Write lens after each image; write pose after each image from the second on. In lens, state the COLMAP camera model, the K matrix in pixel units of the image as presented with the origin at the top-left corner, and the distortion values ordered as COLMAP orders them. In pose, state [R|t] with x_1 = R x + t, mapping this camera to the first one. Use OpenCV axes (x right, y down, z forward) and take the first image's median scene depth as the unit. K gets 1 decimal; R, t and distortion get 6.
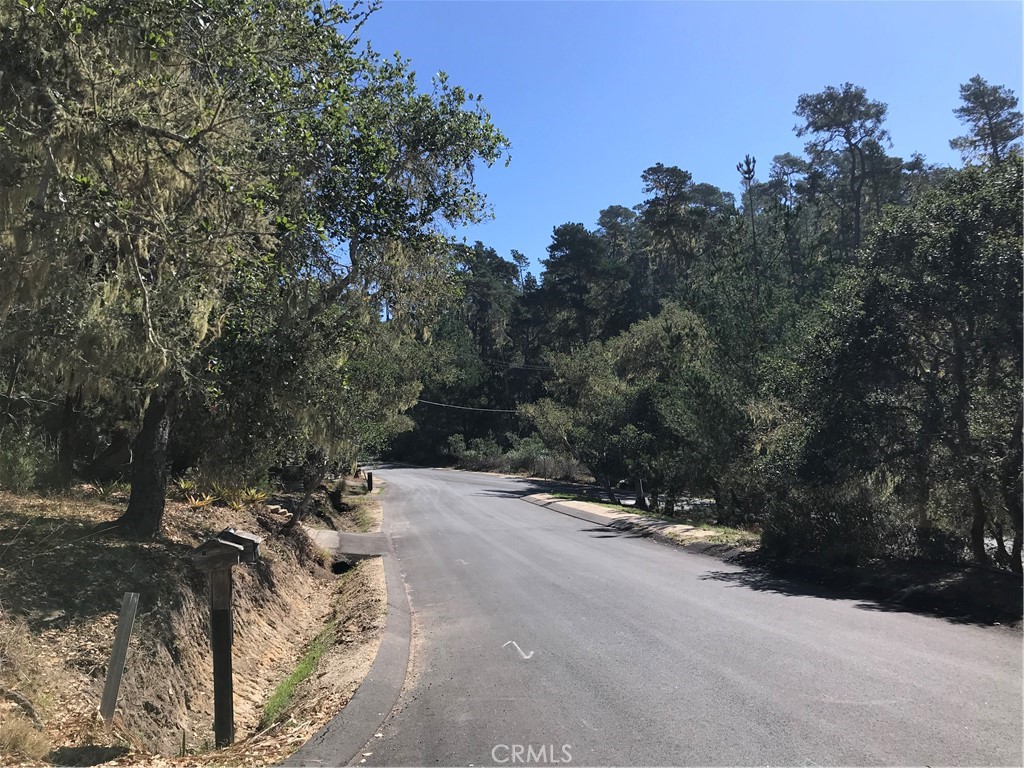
lens RADIAL K [[813.4, 0, 514.9], [0, 813.4, 383.3], [0, 0, 1]] dist [0.053738, -0.059392]
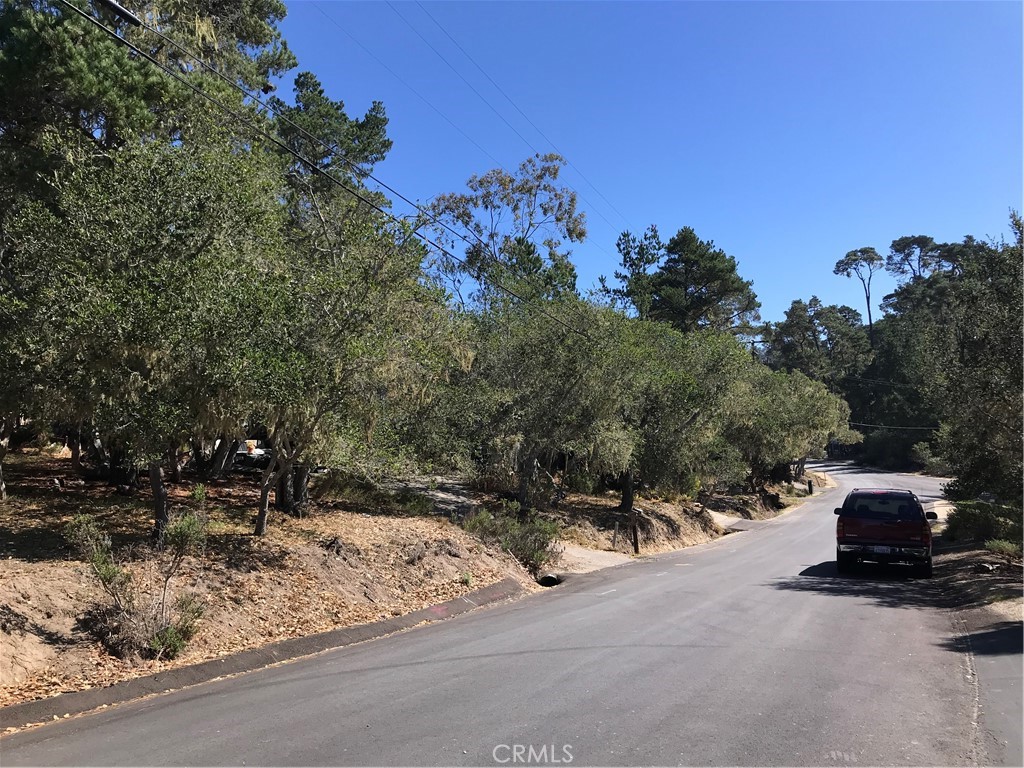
lens RADIAL K [[813.4, 0, 514.9], [0, 813.4, 383.3], [0, 0, 1]] dist [0.053738, -0.059392]
pose [[0.820369, -0.054410, -0.569240, 0.572205], [0.056694, 0.998297, -0.013715, -0.161496], [0.569017, -0.021022, 0.822057, -1.023956]]
